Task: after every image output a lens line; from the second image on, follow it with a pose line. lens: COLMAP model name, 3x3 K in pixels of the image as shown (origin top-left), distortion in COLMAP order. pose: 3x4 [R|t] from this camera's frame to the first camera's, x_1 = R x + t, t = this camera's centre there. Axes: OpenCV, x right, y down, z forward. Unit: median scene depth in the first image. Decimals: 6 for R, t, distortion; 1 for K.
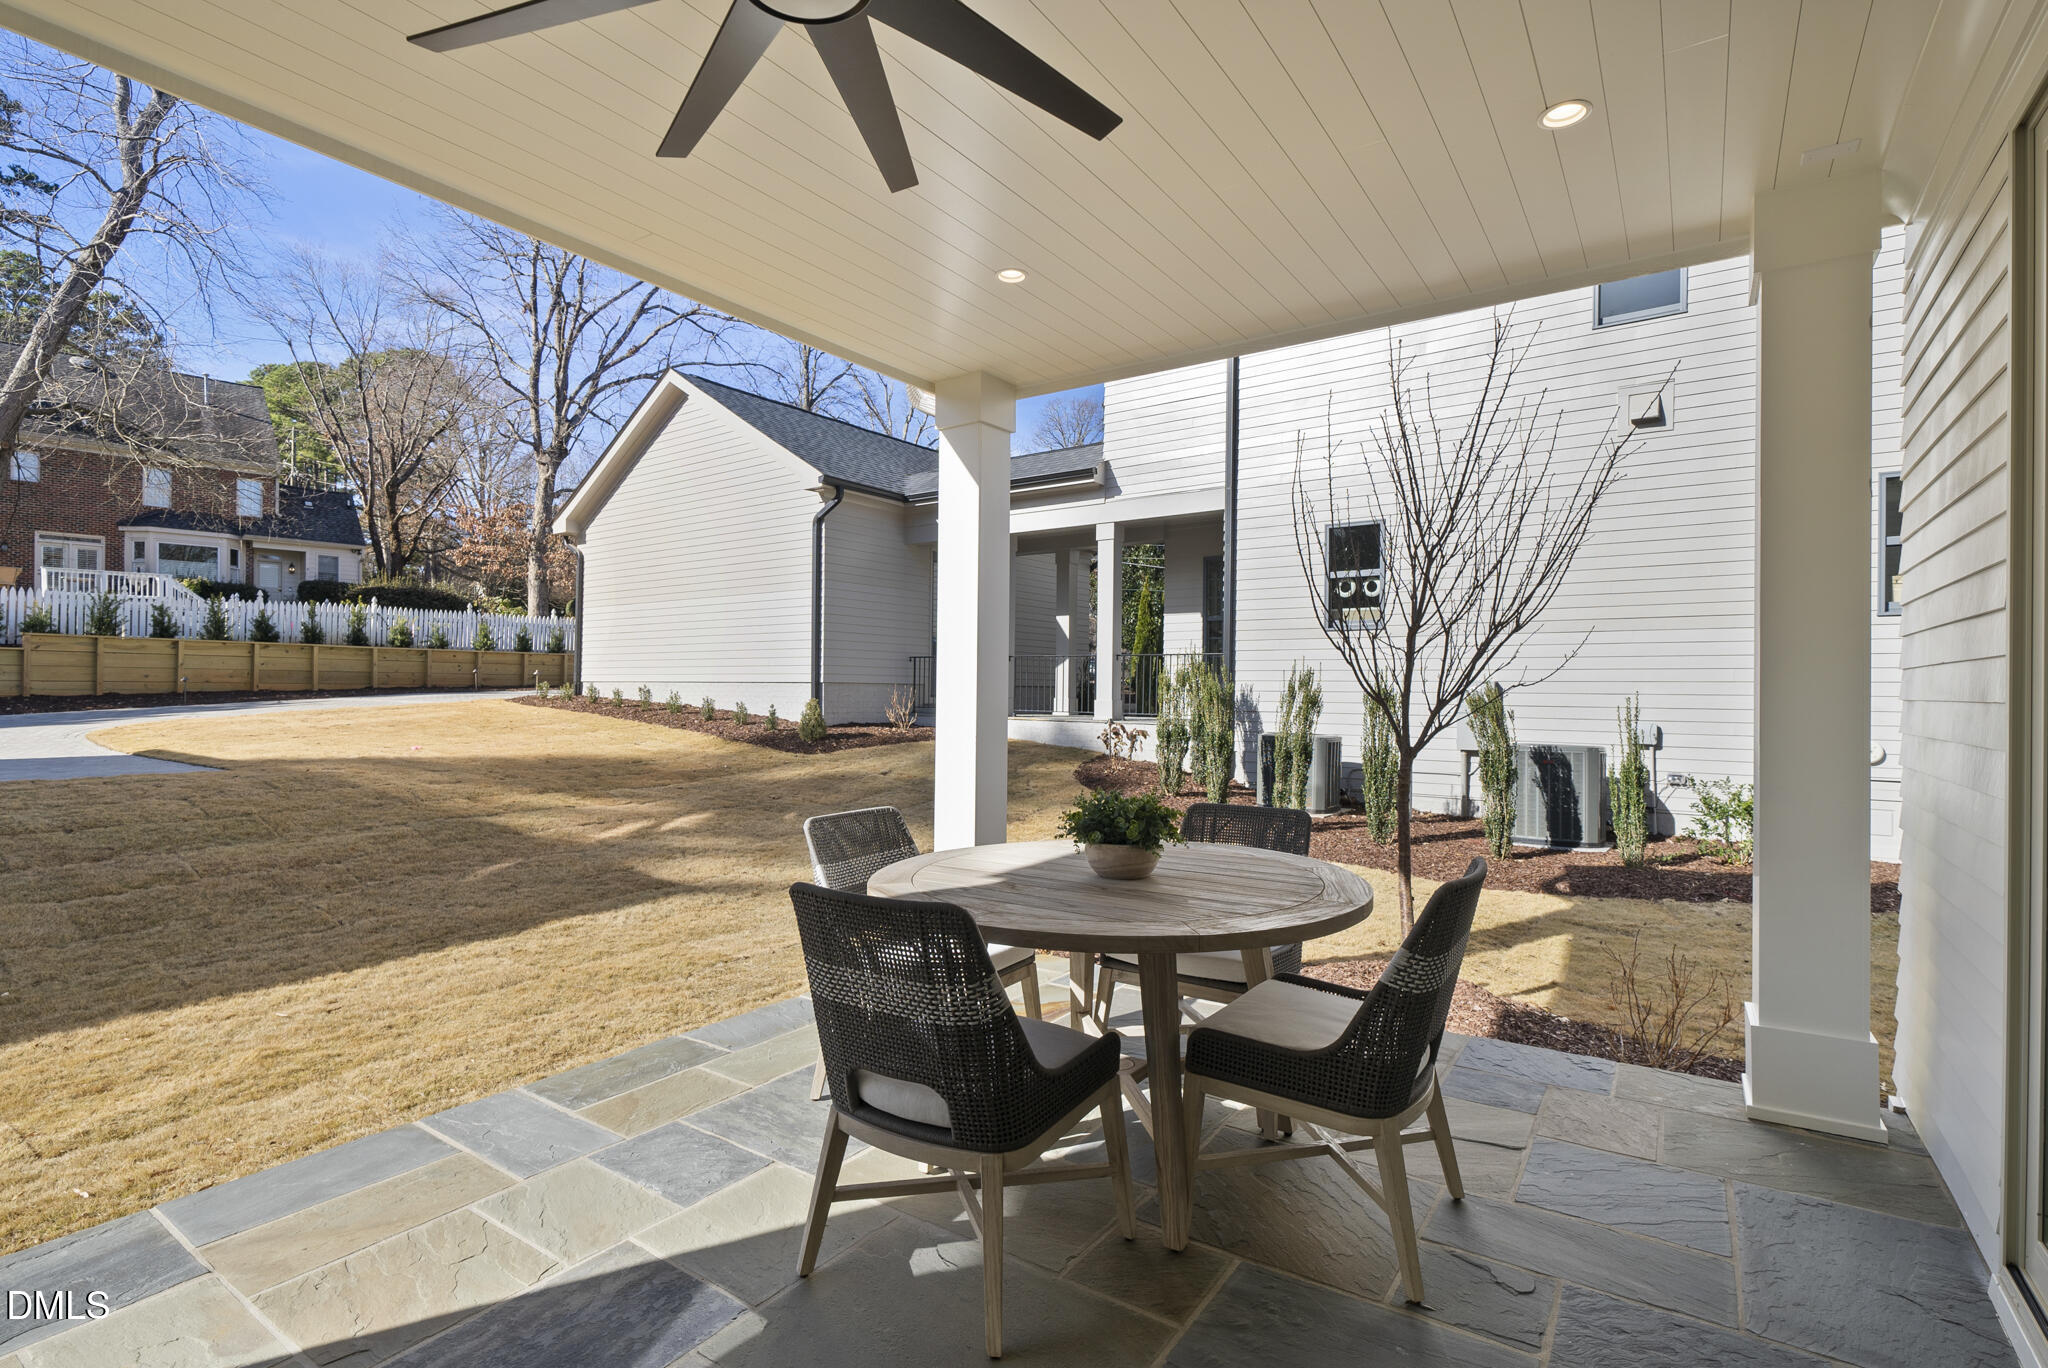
lens RADIAL K [[969.3, 0, 1017.8], [0, 969.3, 690.1], [0, 0, 1]] dist [0.000025, -0.000306]
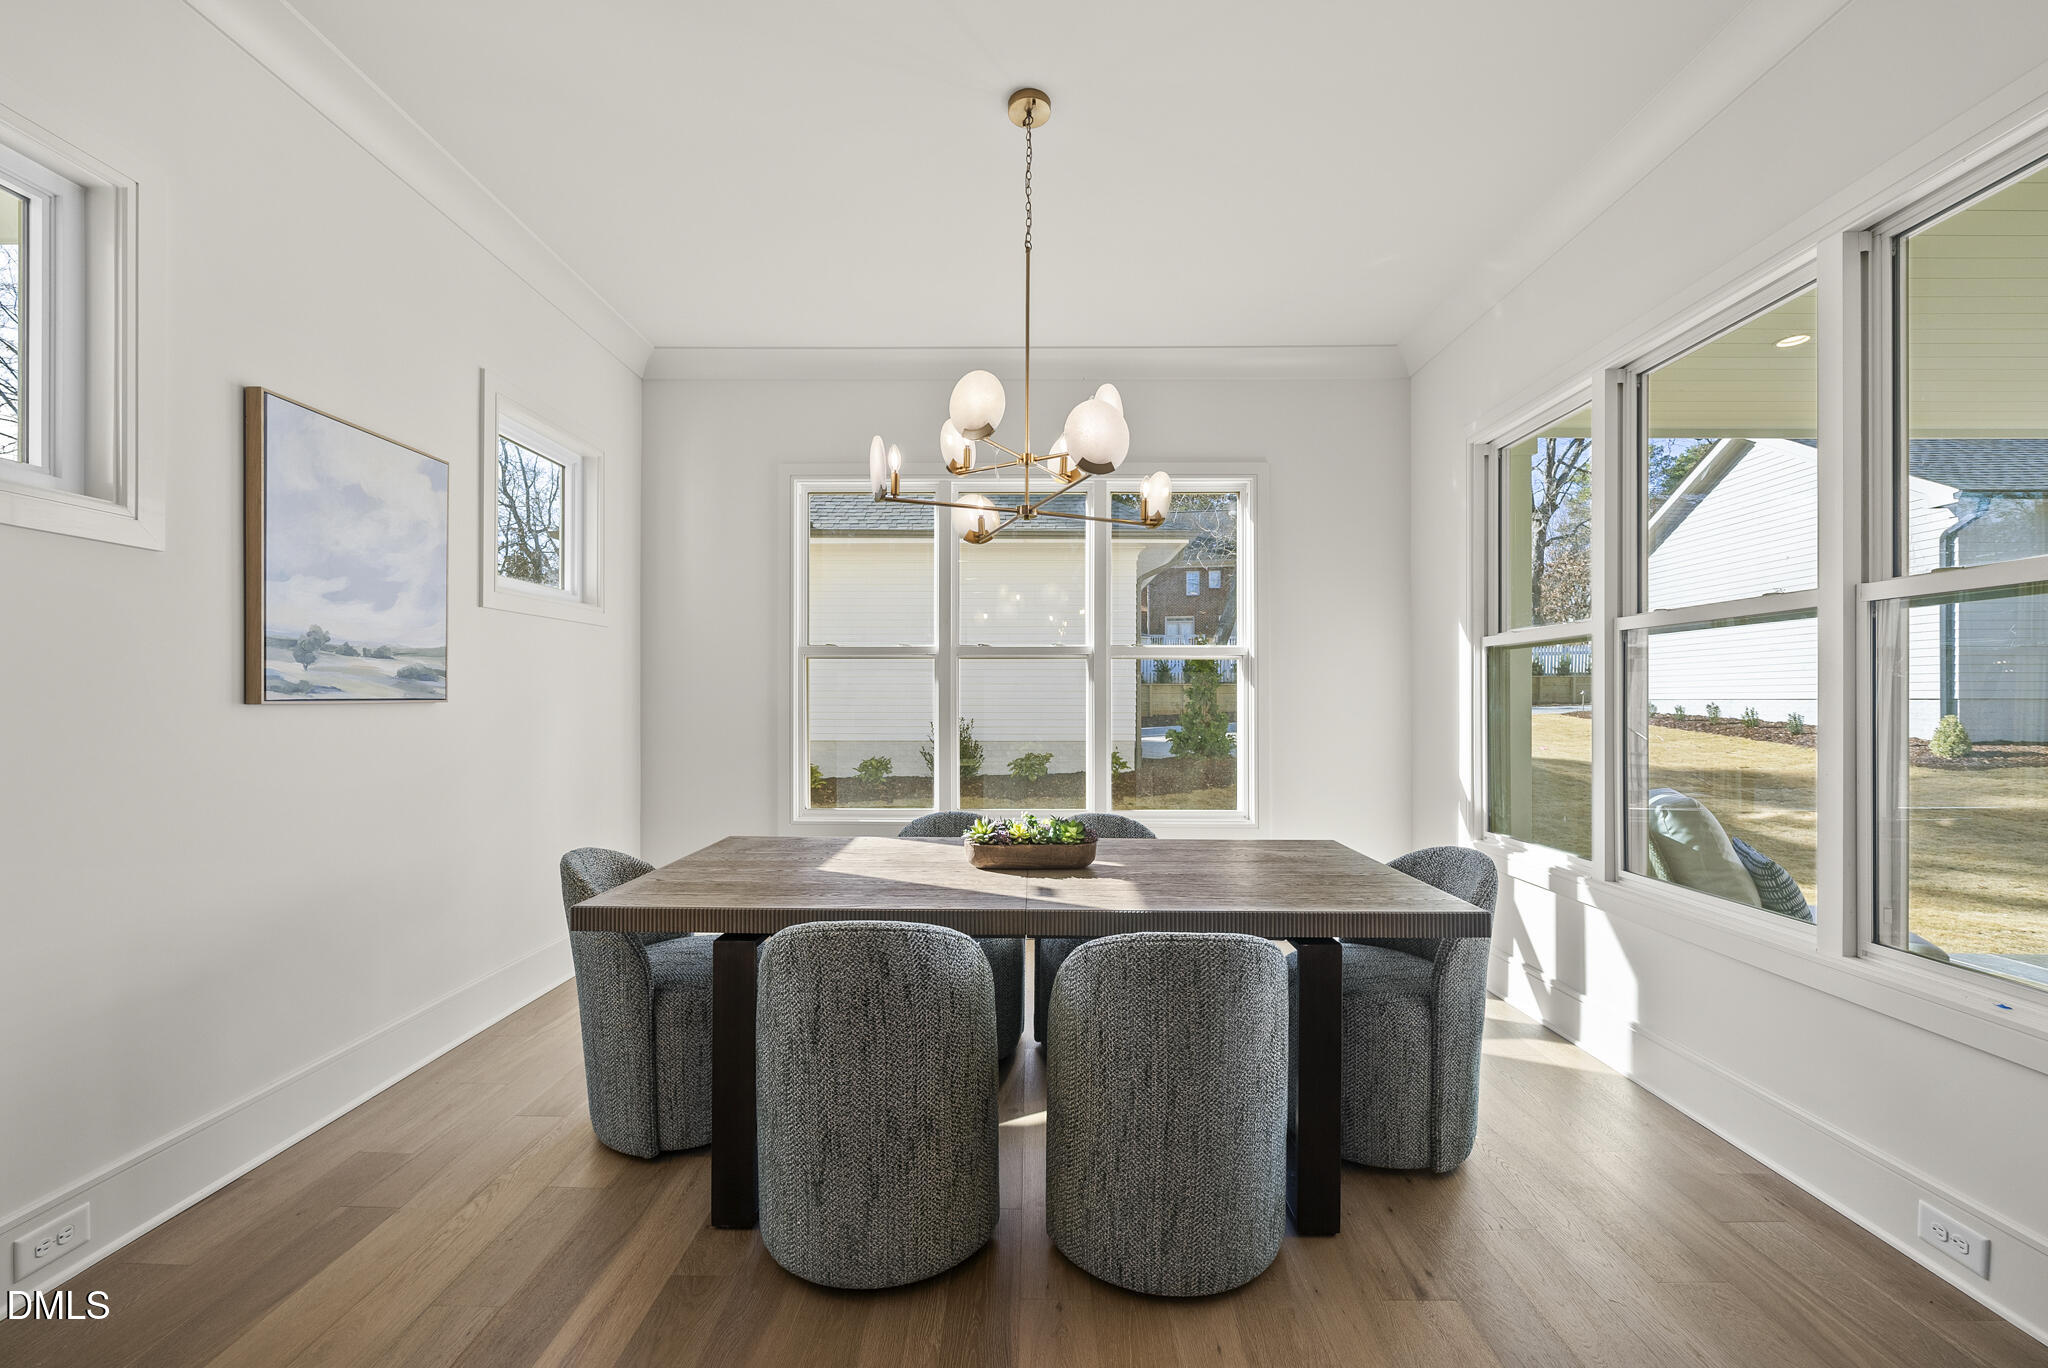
lens RADIAL K [[801.5, 0, 1025.2], [0, 801.5, 697.5], [0, 0, 1]] dist [-0.003674, -0.000138]
pose [[0.569636, -0.011705, -0.821814, -0.076635], [0.003898, 0.999926, -0.011539, -0.003641], [0.821888, 0.003370, 0.569639, -0.246310]]
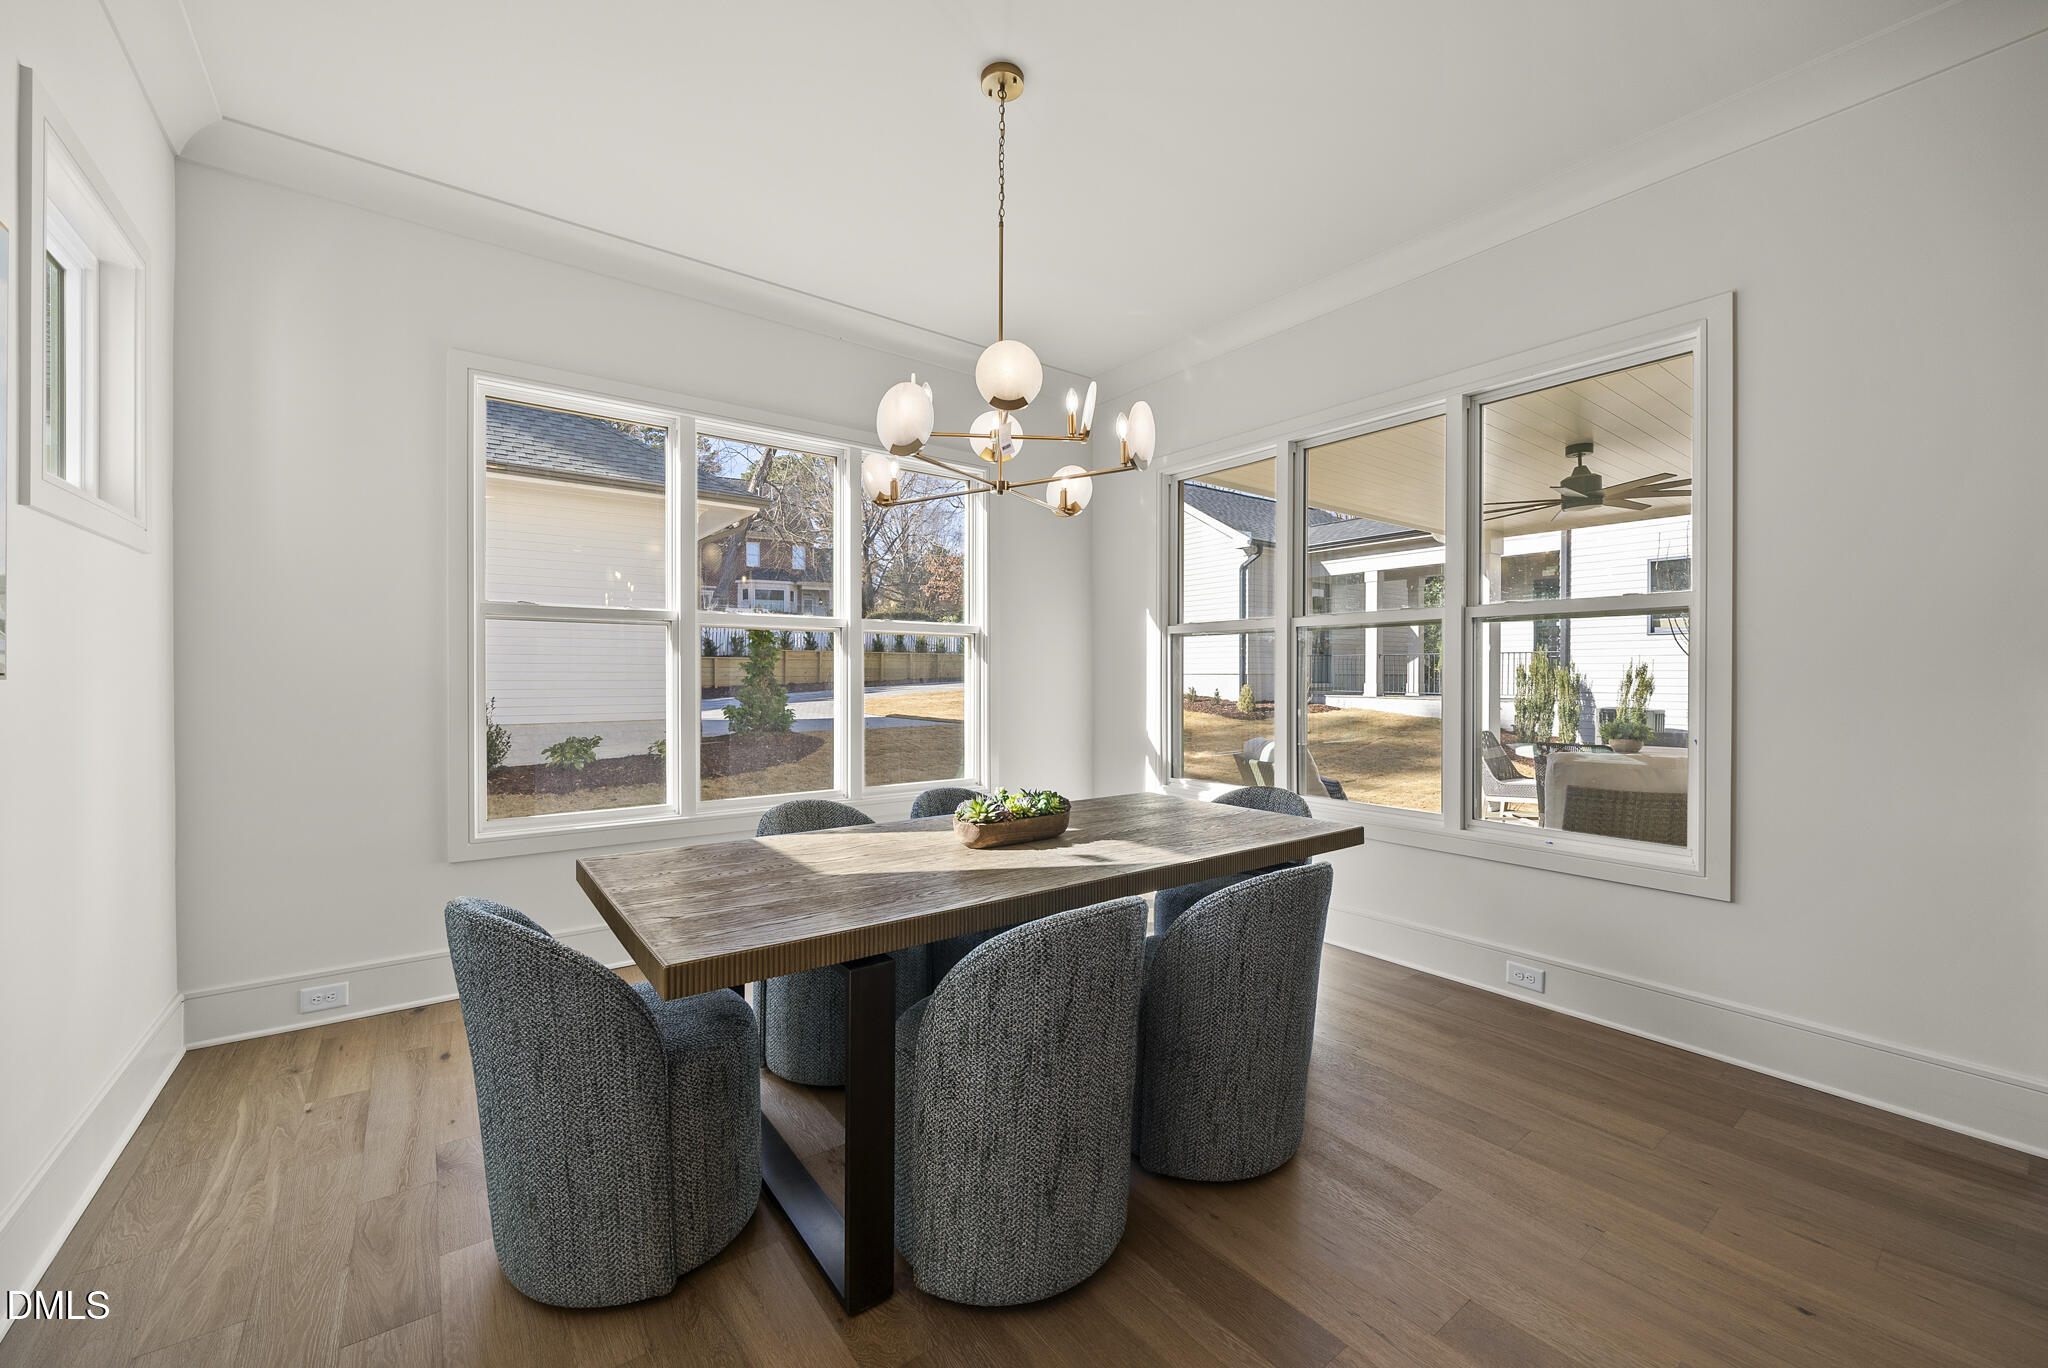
lens RADIAL K [[800.0, 0, 1018.5], [0, 800.0, 678.4], [0, 0, 1]] dist [-0.002255, 0.000005]
pose [[0.952404, -0.006366, -0.304772, -0.163623], [0.006948, 0.999976, 0.000825, -0.004693], [0.304759, -0.002903, 0.952425, -0.311984]]
